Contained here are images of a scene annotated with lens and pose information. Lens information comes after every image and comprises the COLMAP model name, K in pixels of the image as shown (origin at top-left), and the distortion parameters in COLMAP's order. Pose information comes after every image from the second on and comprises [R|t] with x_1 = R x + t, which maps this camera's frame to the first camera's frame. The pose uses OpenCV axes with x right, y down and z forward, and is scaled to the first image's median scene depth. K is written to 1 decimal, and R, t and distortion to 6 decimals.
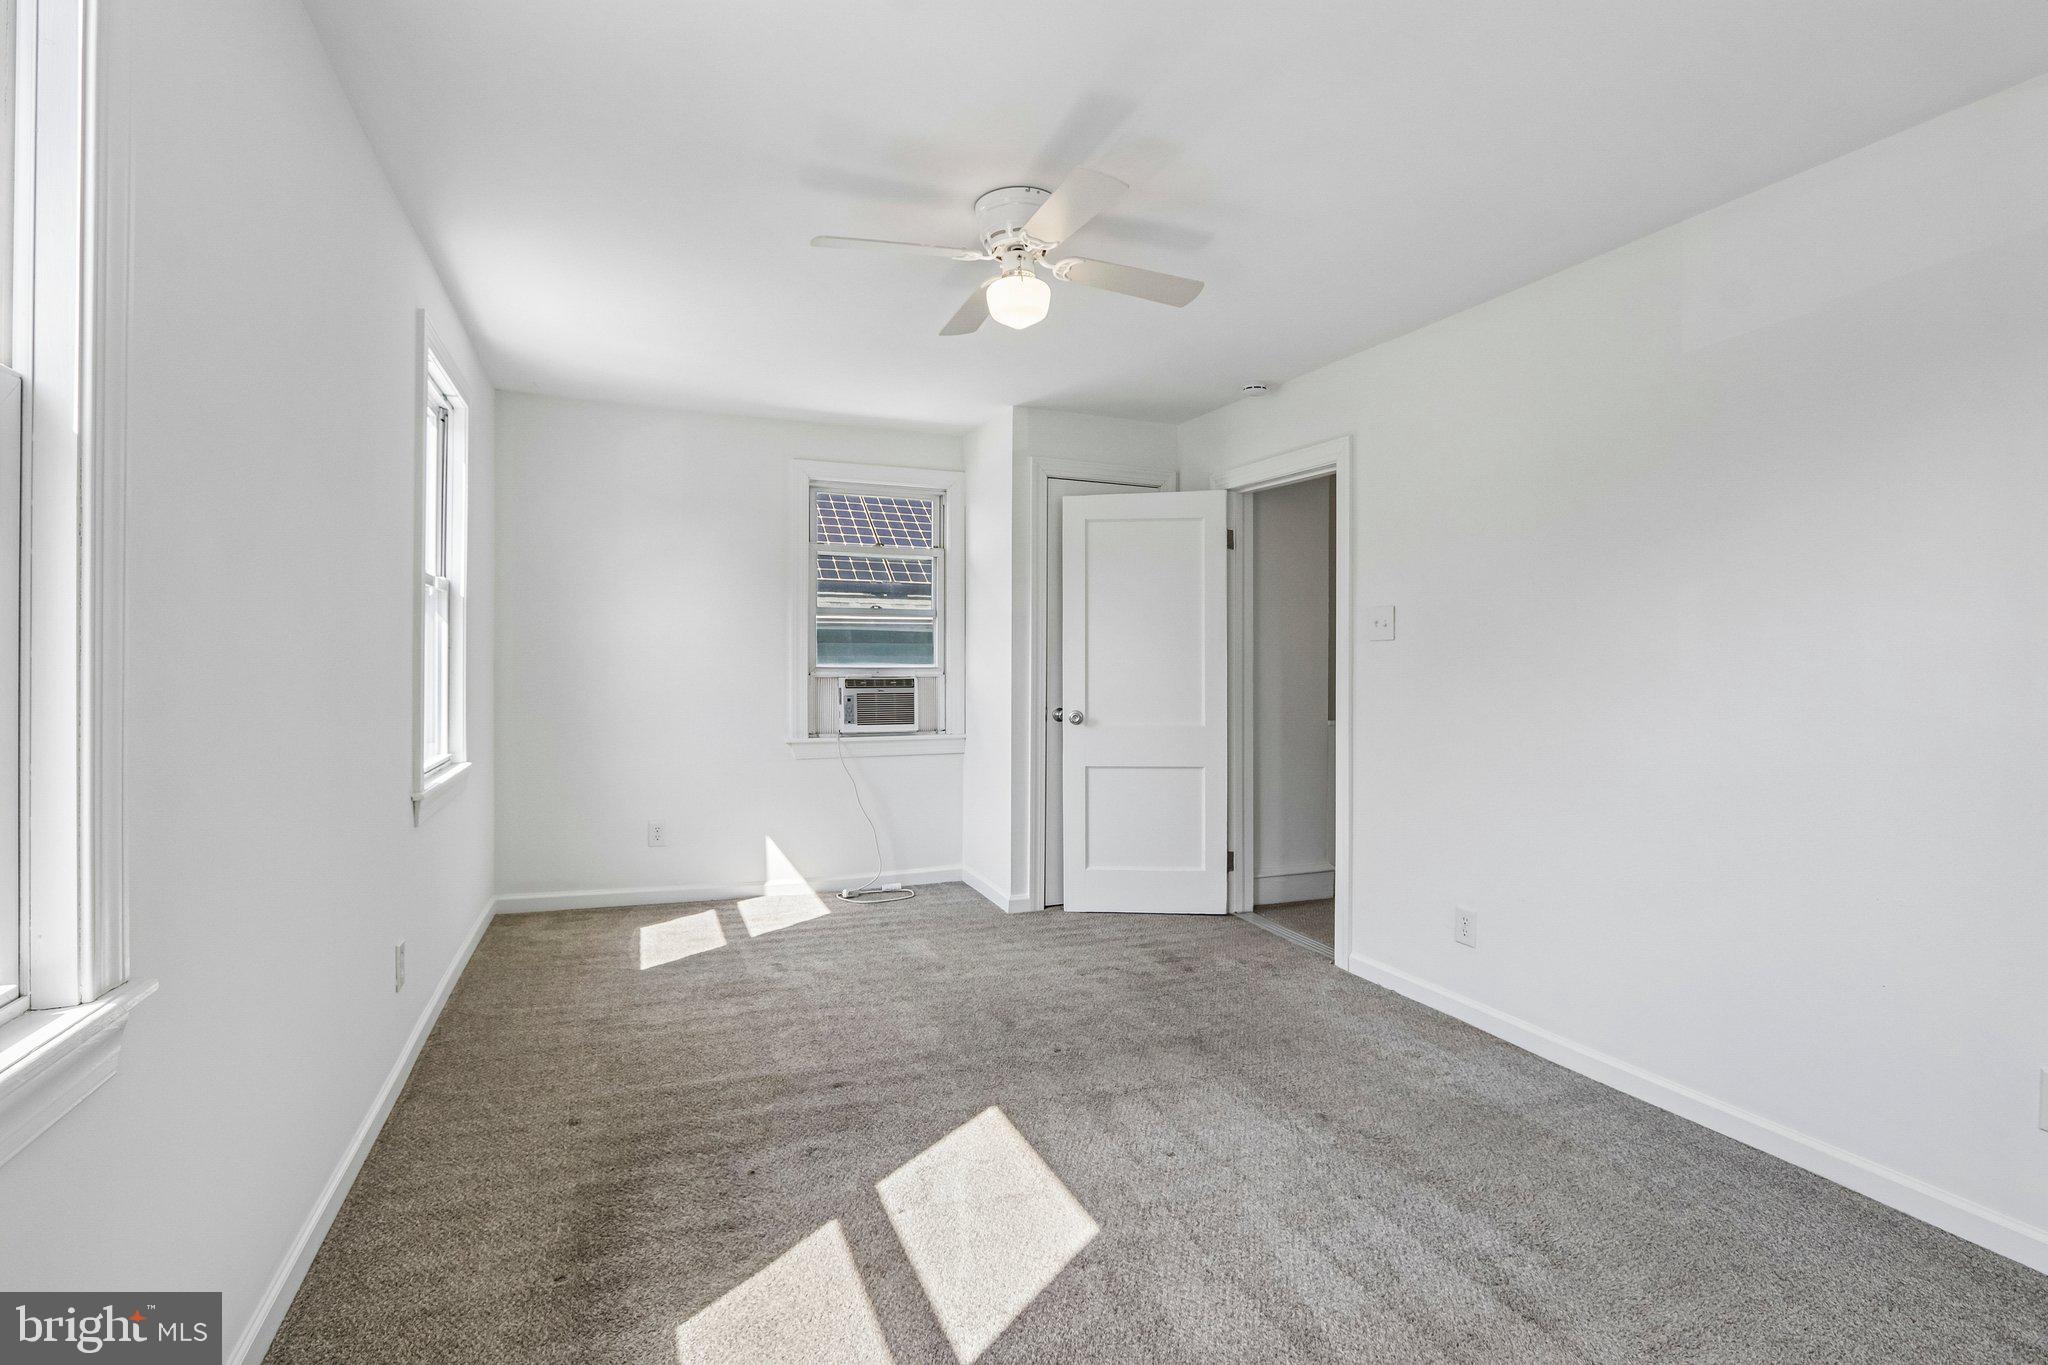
lens RADIAL K [[967.5, 0, 1012.8], [0, 967.5, 671.2], [0, 0, 1]] dist [-0.018198, 0.005147]
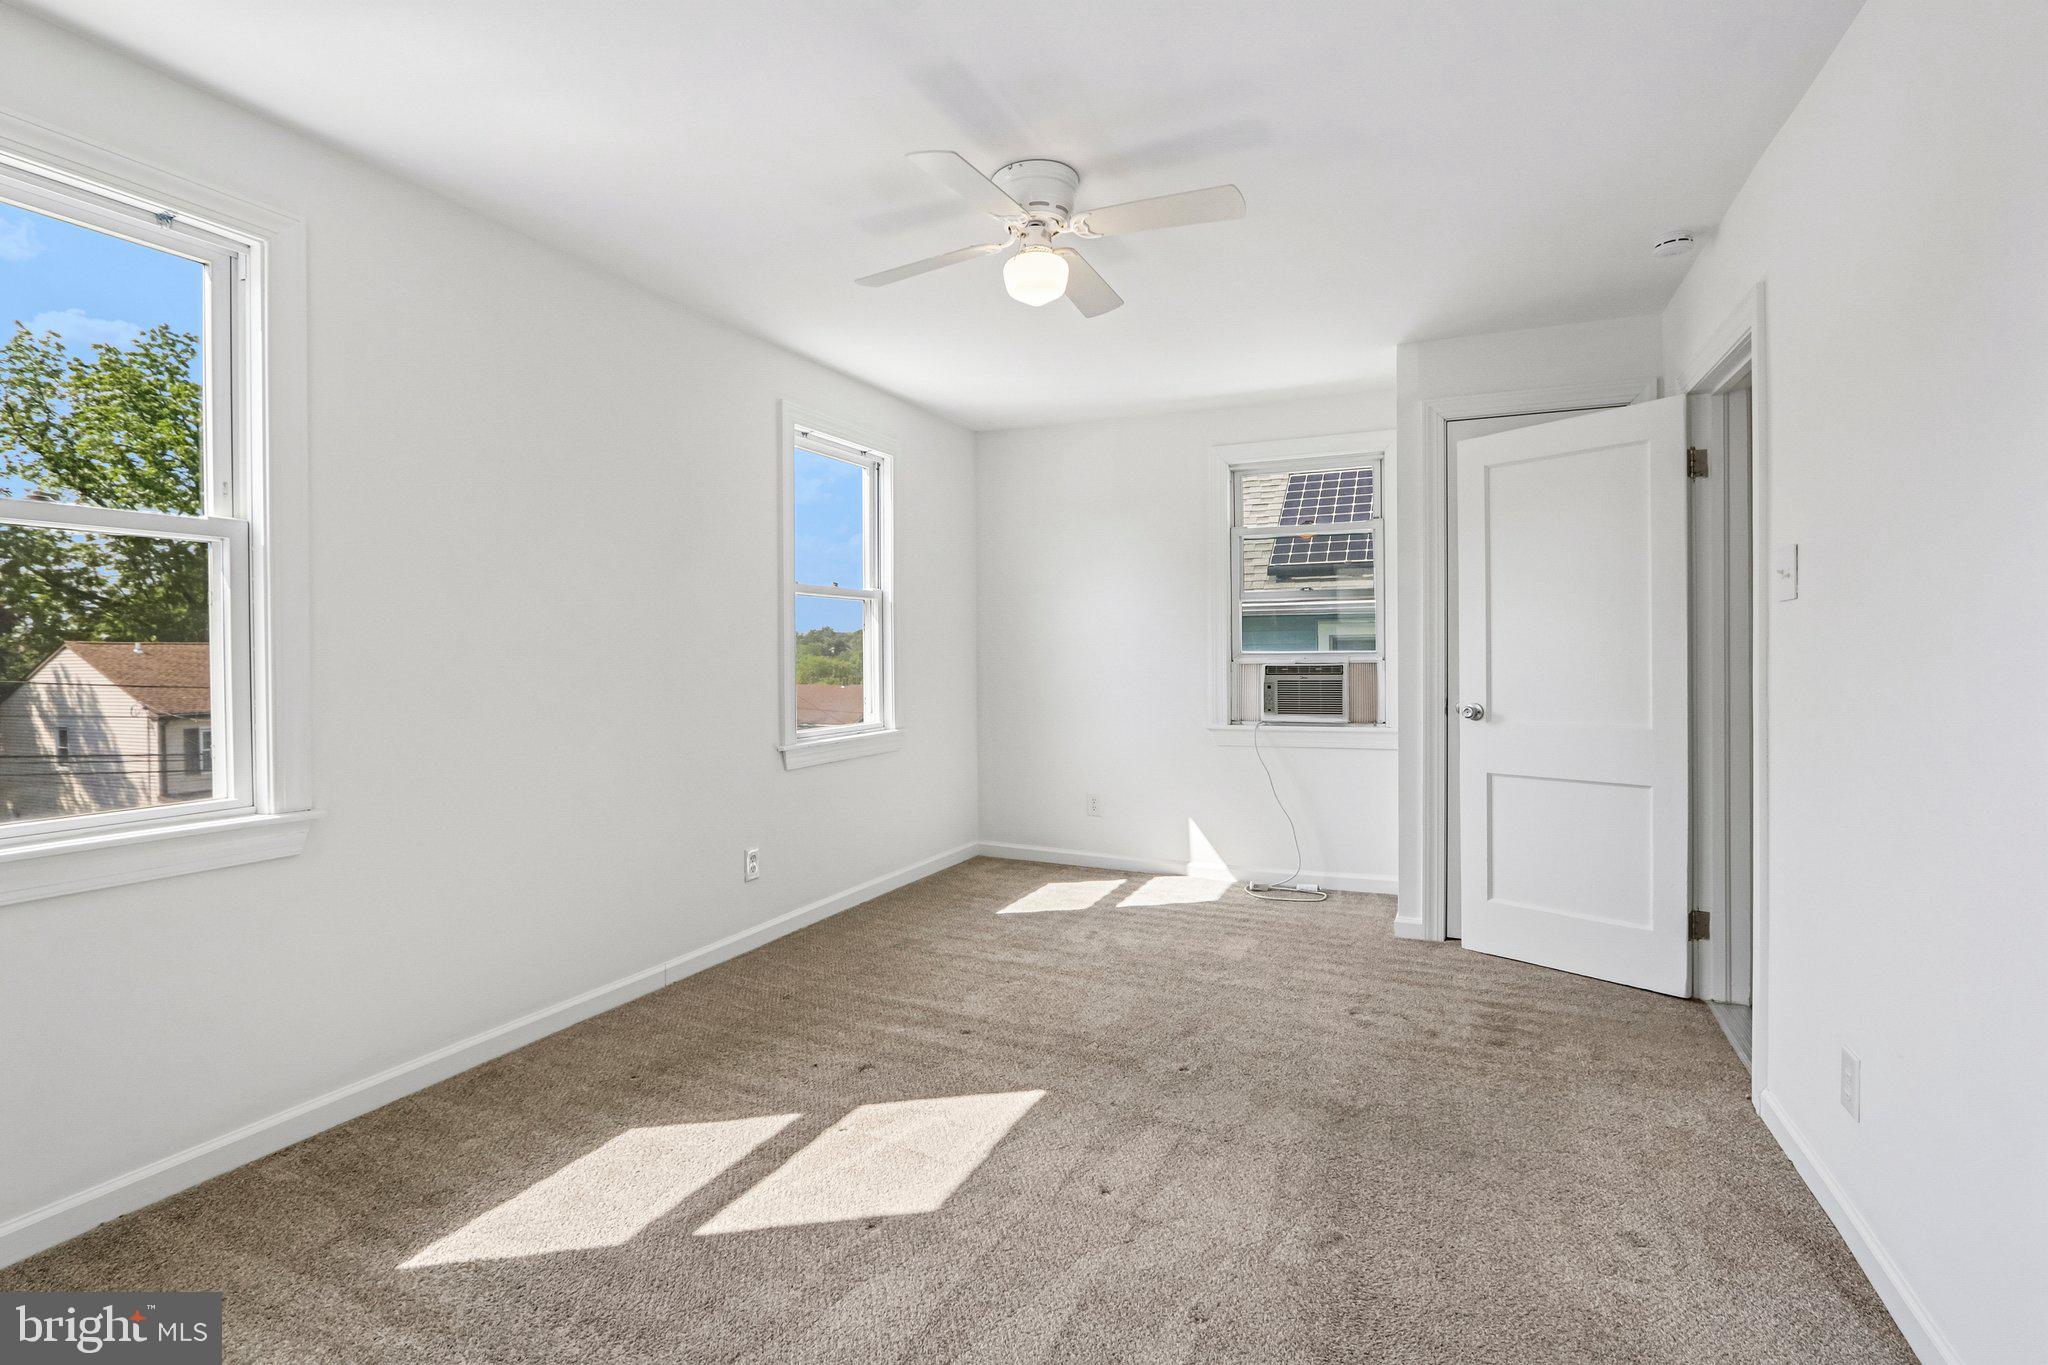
lens RADIAL K [[967.5, 0, 1012.8], [0, 967.5, 671.2], [0, 0, 1]] dist [-0.018198, 0.005147]
pose [[0.688766, 0.001390, -0.724983, 0.458202], [0.006254, 0.999950, 0.007859, 0.005988], [0.724957, -0.009947, 0.688722, 0.196717]]
